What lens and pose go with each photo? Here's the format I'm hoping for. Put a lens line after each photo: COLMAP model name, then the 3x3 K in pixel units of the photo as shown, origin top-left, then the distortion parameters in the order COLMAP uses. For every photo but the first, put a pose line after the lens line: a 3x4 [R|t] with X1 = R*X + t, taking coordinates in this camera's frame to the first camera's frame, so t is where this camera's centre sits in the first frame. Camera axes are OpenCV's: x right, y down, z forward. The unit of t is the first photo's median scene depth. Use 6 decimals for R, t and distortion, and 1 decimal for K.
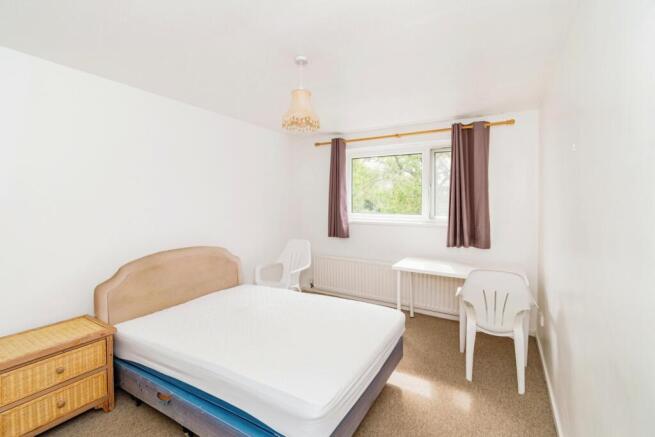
lens RADIAL K [[290.7, 0, 328.6], [0, 290.7, 207.2], [0, 0, 1]] dist [-0.000215, -0.000020]
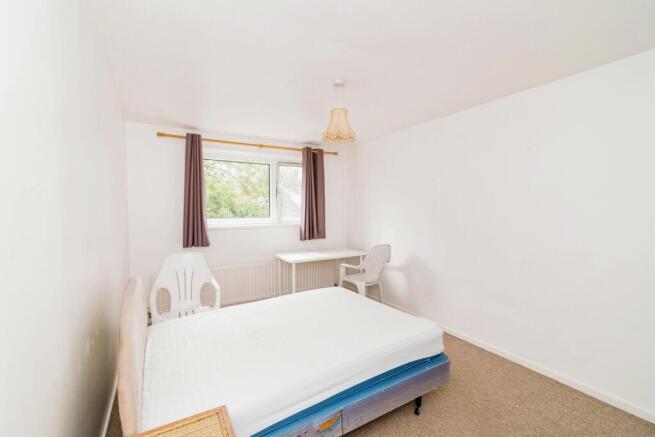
lens RADIAL K [[290.7, 0, 328.6], [0, 290.7, 207.2], [0, 0, 1]] dist [-0.000215, -0.000020]
pose [[0.476891, -0.005580, 0.878945, -0.596954], [0.023102, 0.999714, -0.006188, -0.001233], [-0.878659, 0.023256, 0.476883, 0.248757]]
